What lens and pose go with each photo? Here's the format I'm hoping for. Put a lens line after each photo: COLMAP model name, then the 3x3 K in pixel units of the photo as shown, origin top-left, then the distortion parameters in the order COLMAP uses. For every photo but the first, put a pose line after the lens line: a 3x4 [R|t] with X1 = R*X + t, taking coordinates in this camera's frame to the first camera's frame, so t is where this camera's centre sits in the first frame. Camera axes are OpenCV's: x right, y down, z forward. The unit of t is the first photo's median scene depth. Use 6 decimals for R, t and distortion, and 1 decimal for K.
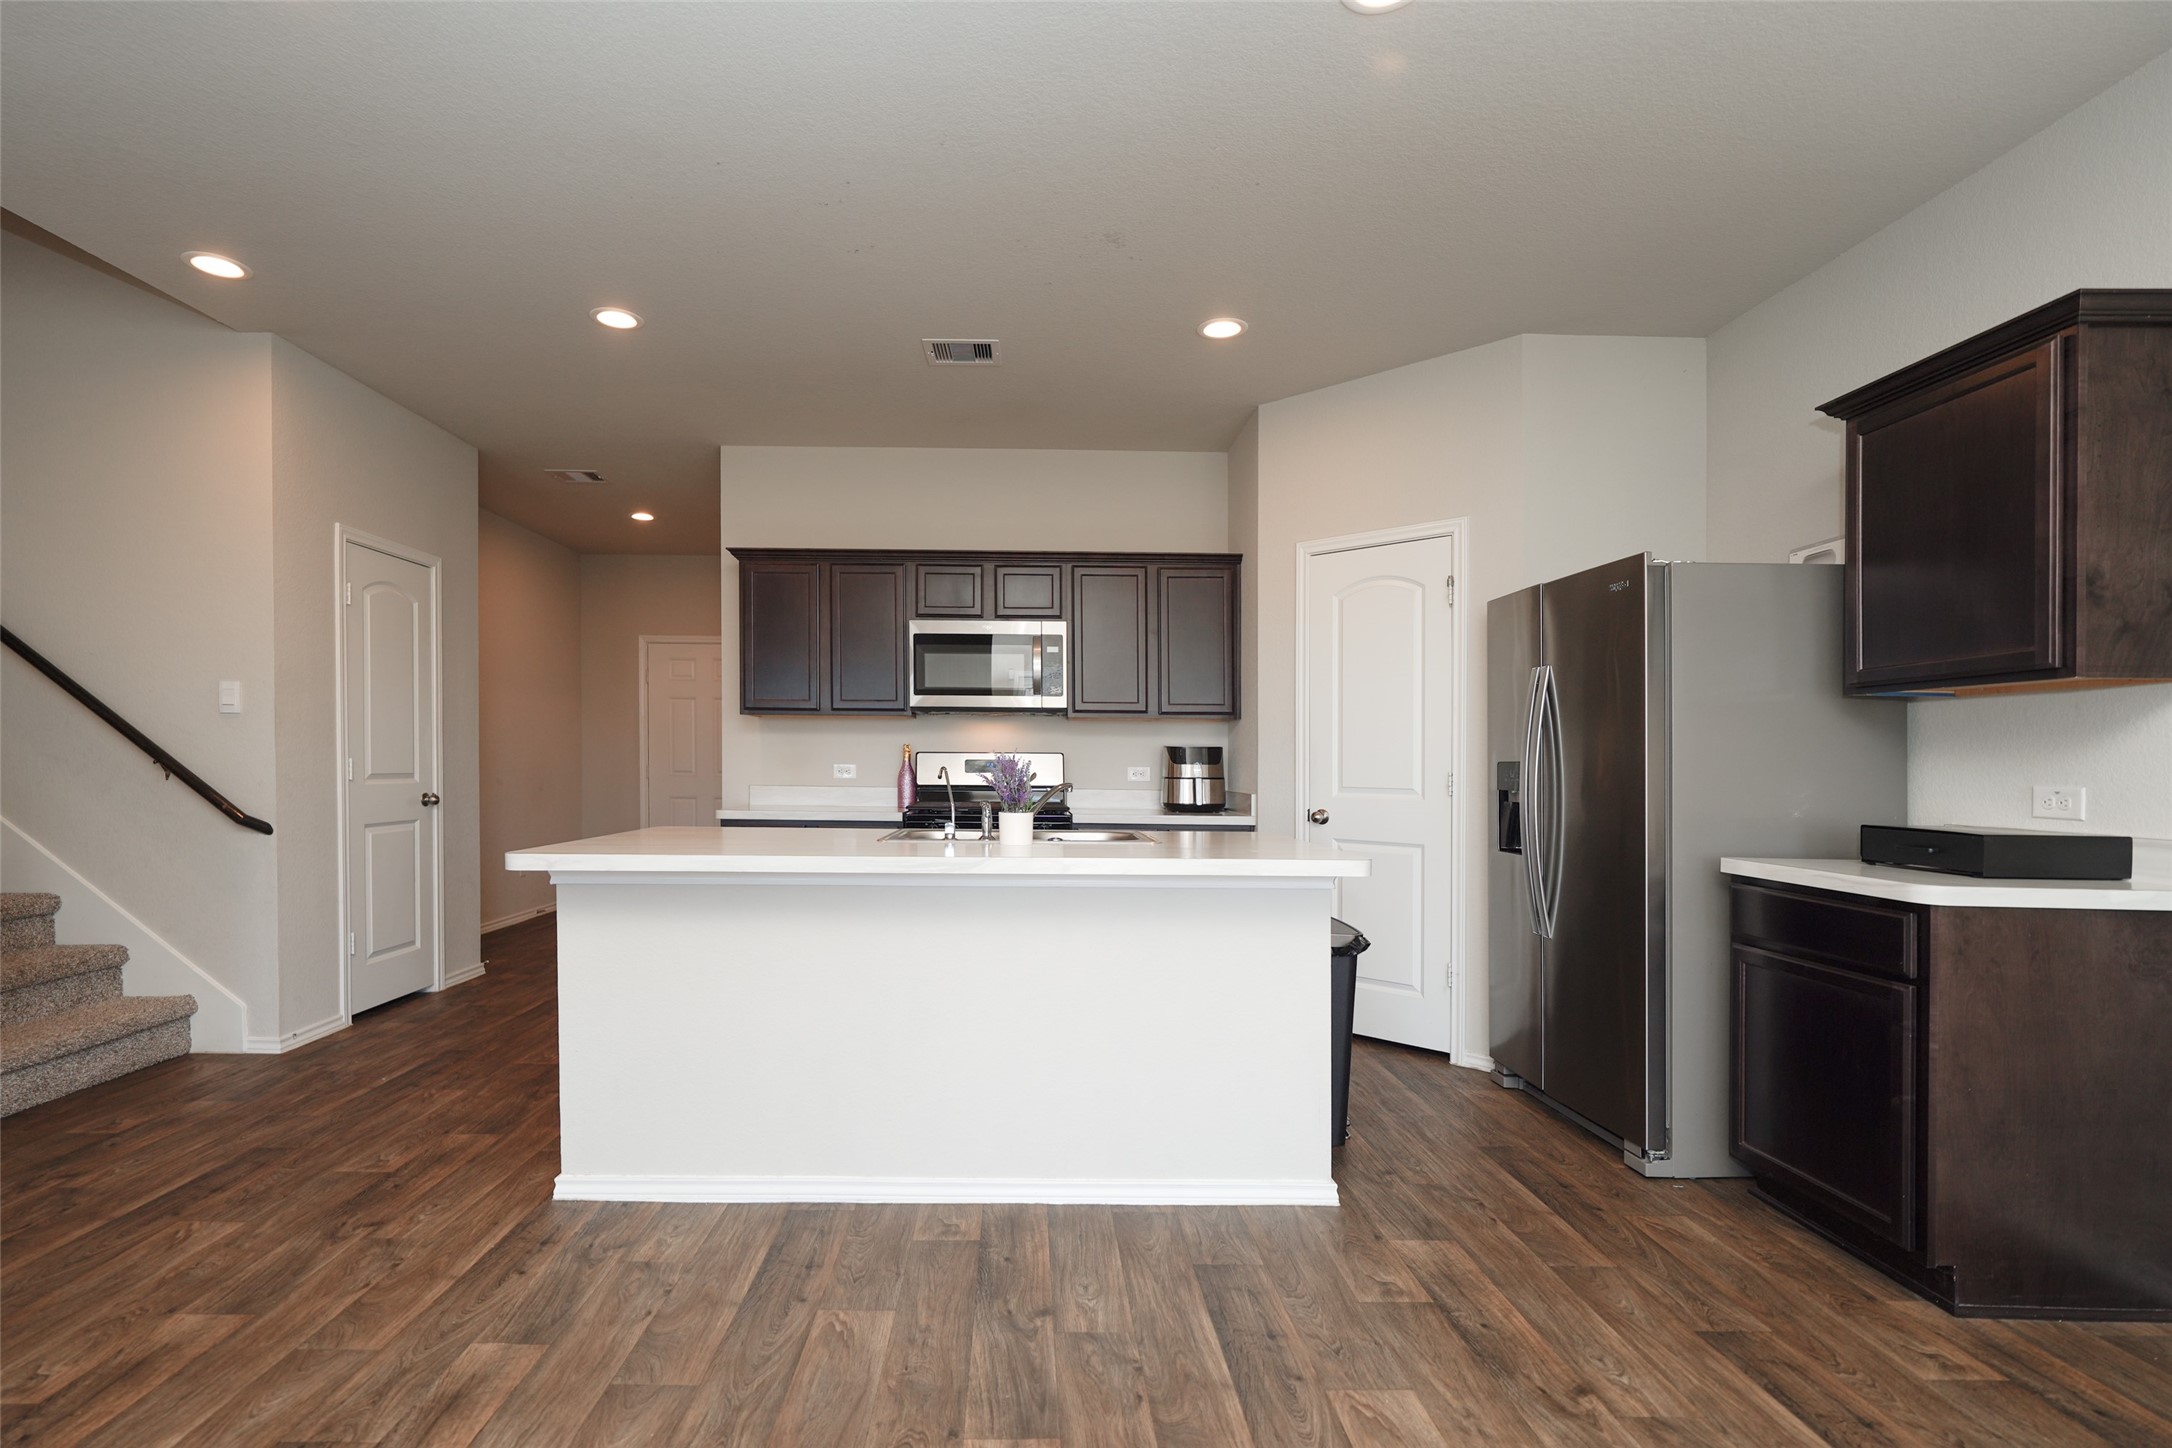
lens RADIAL K [[1029.1, 0, 986.4], [0, 1029.1, 764.4], [0, 0, 1]] dist [-0.015897, 0.001255]
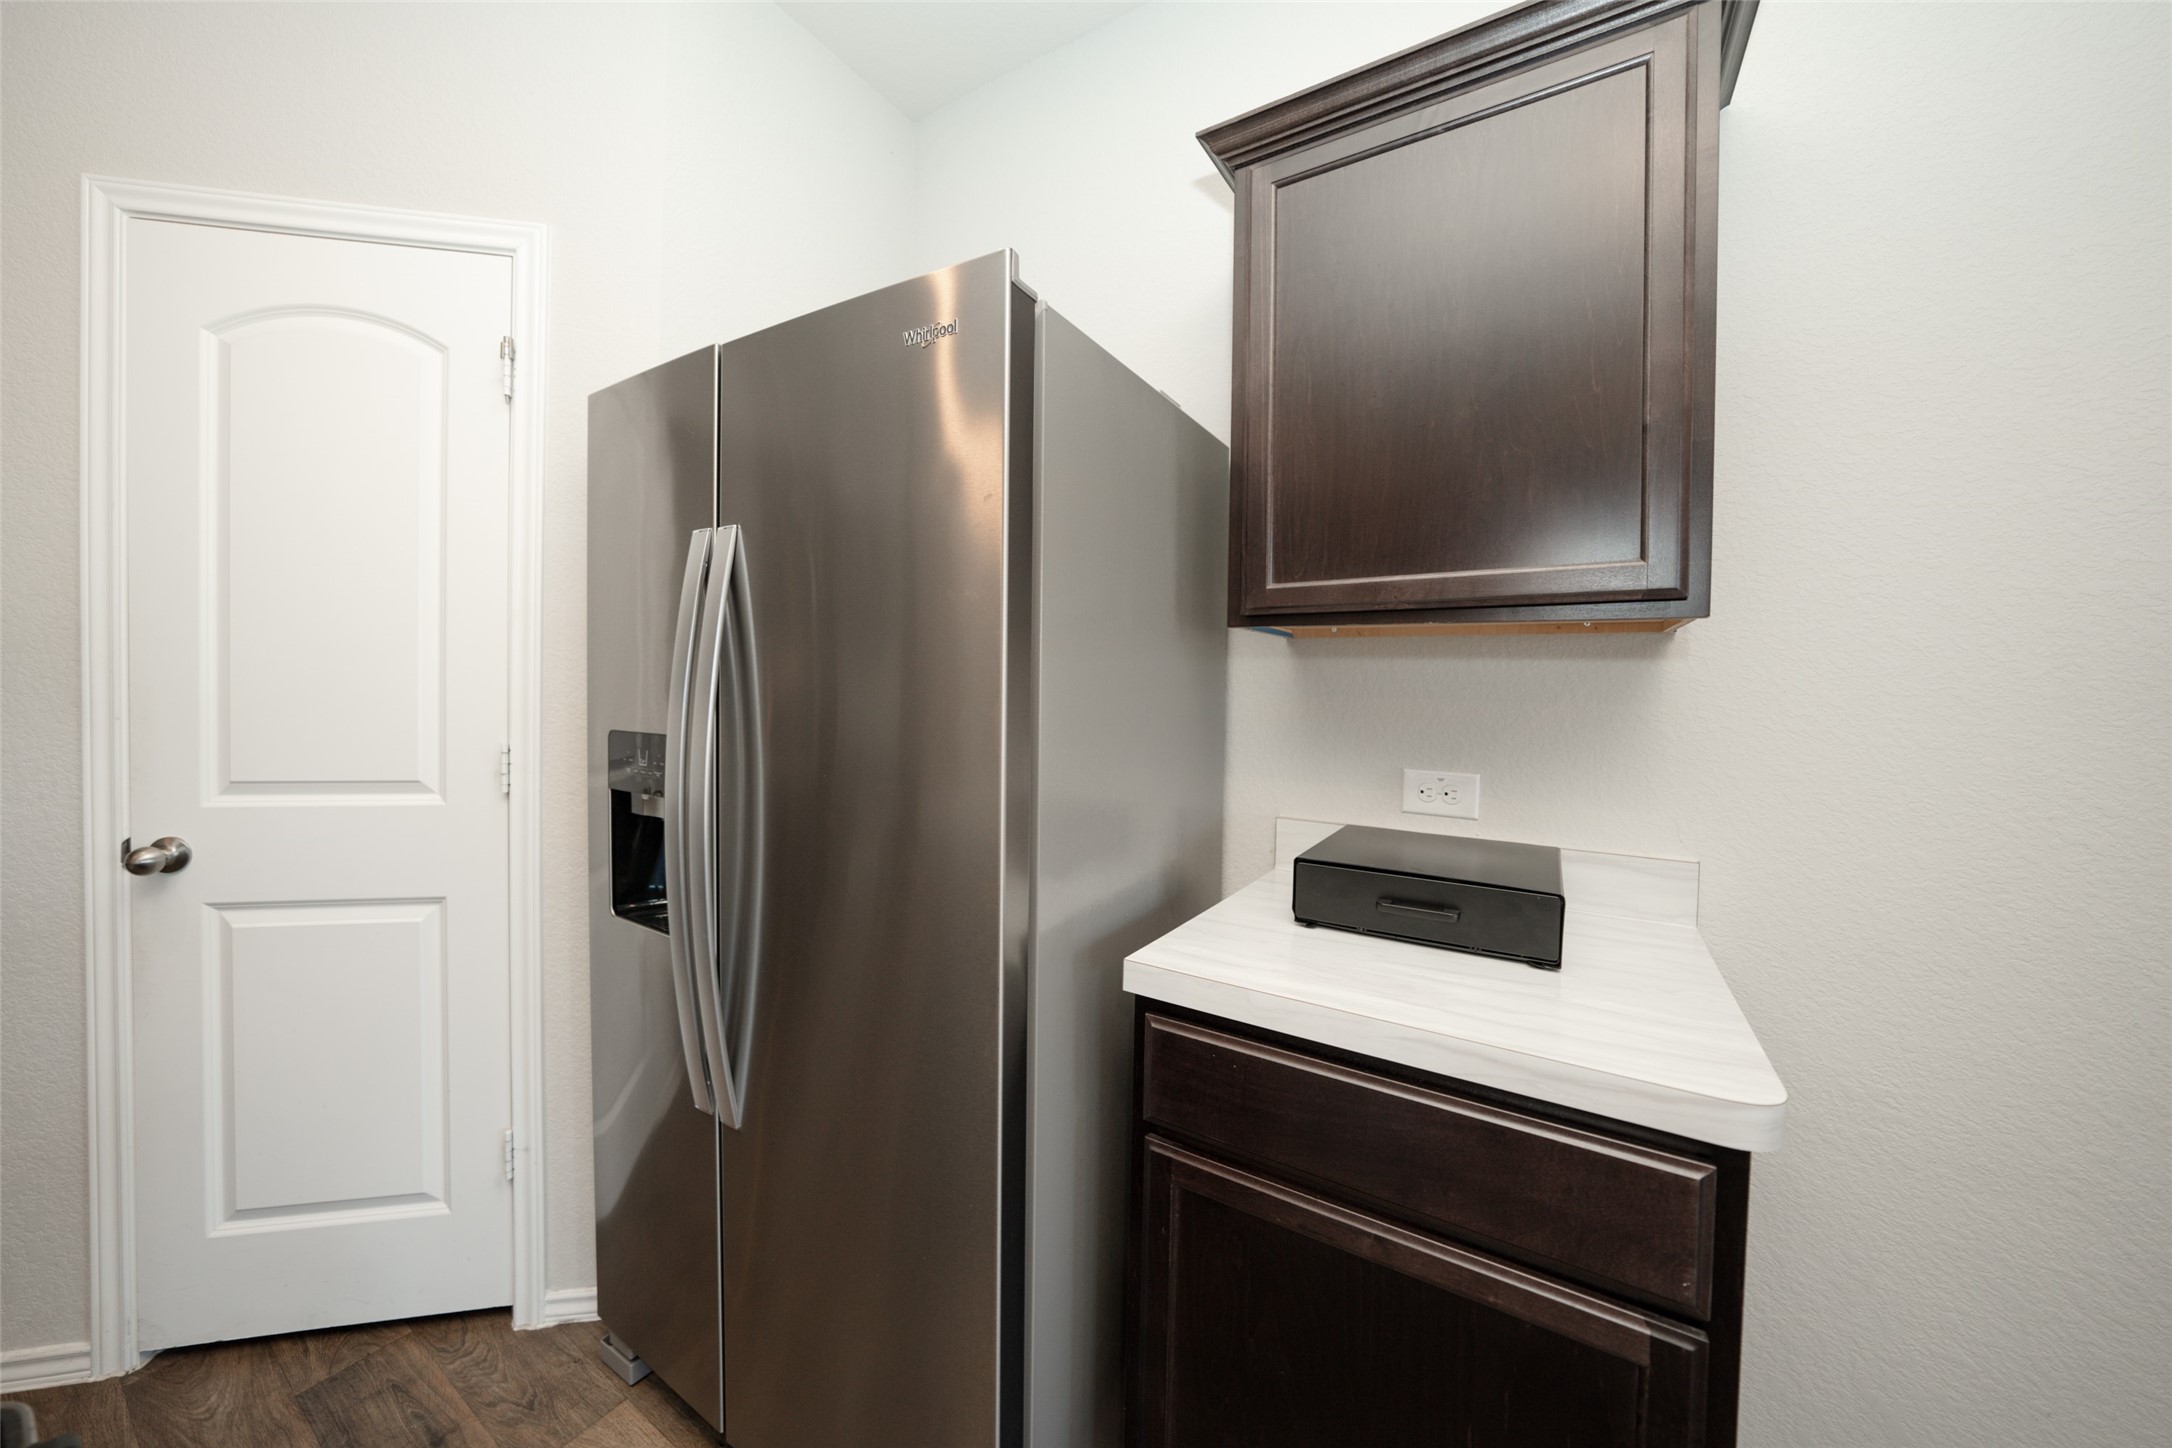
lens RADIAL K [[766.2, 0, 1079.0], [0, 766.2, 722.0], [0, 0, 1]] dist [-0.002192, 0.000404]
pose [[0.528907, -0.005232, 0.848664, 0.262986], [-0.008372, 0.999900, 0.011382, -0.010037], [-0.848639, -0.013125, 0.528810, 0.529212]]
